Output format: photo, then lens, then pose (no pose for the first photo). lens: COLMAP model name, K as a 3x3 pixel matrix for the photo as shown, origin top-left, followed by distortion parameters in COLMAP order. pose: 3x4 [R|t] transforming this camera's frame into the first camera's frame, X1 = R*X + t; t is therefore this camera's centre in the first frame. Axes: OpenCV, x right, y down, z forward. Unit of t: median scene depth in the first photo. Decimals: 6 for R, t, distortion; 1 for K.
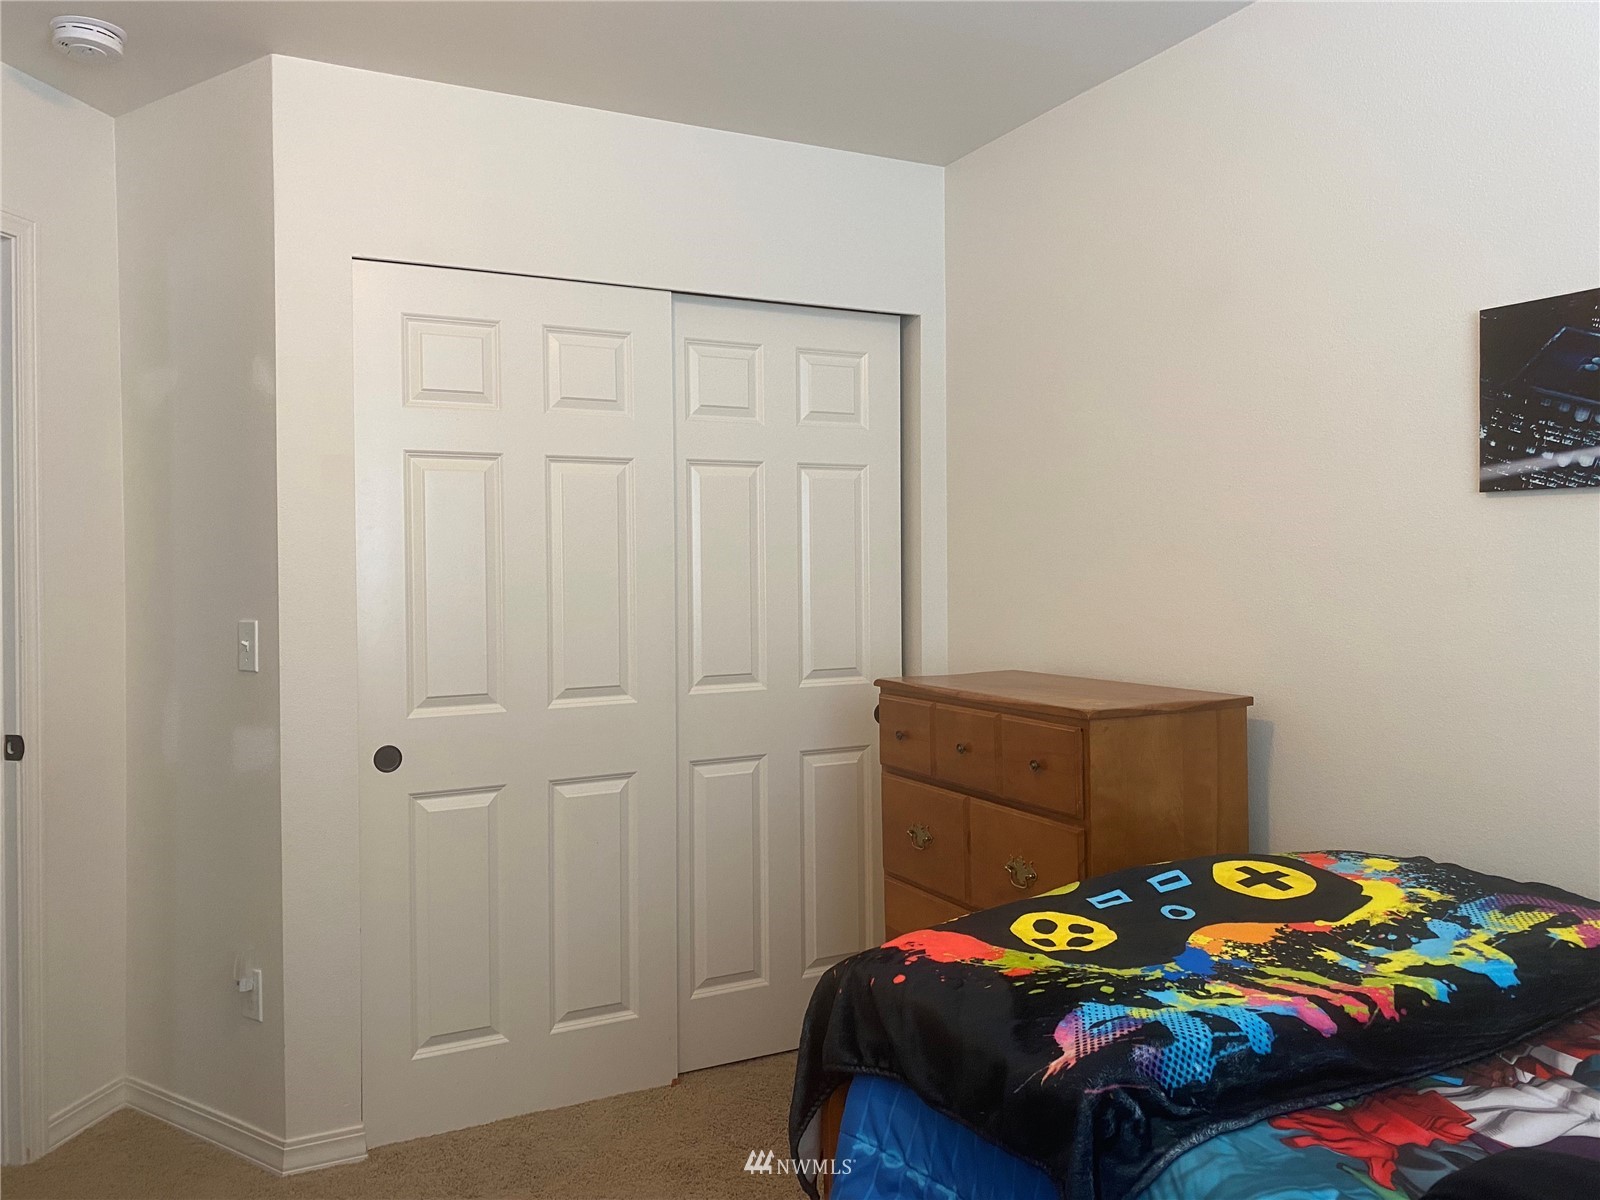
lens RADIAL K [[1226.5, 0, 794.8], [0, 1226.5, 574.5], [0, 0, 1]] dist [0.092640, -0.106488]
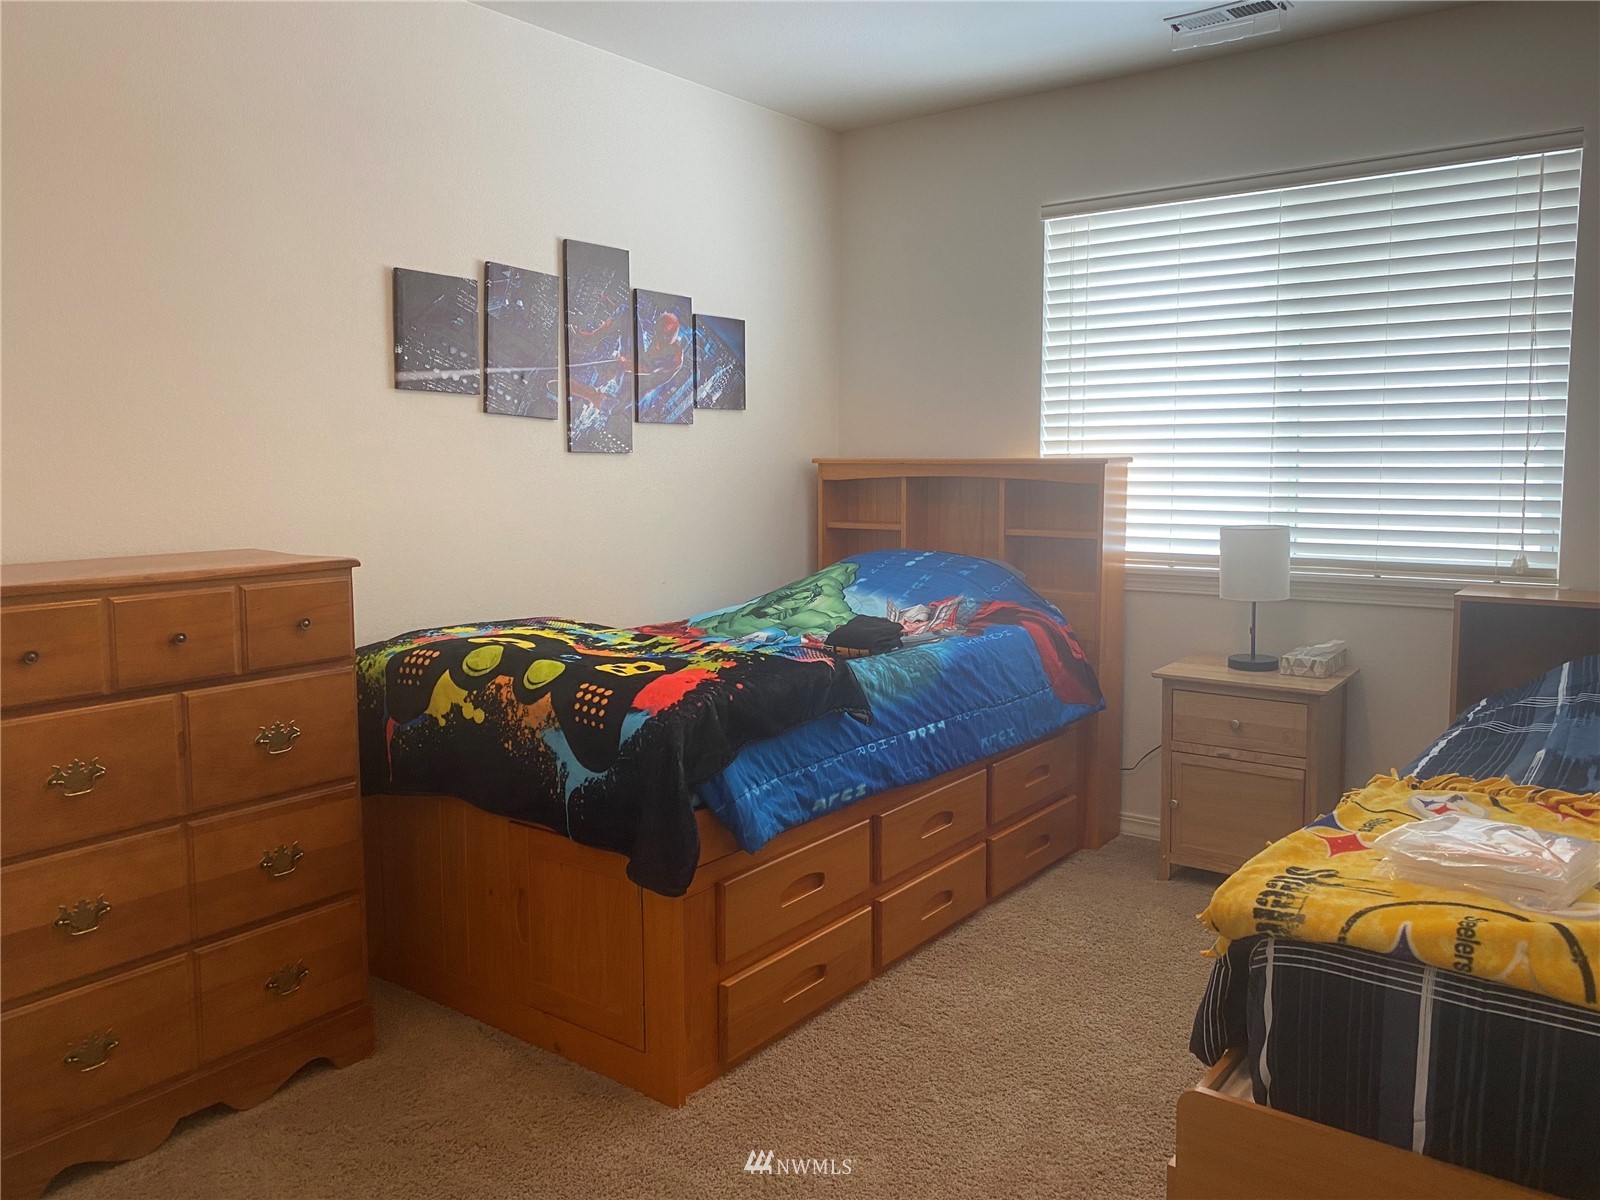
lens RADIAL K [[1226.5, 0, 794.8], [0, 1226.5, 574.5], [0, 0, 1]] dist [0.092640, -0.106488]
pose [[-0.445375, -0.072305, 0.892420, -0.407601], [0.015198, 0.995980, 0.088280, 0.013386], [-0.895215, 0.052881, -0.442486, 0.491353]]
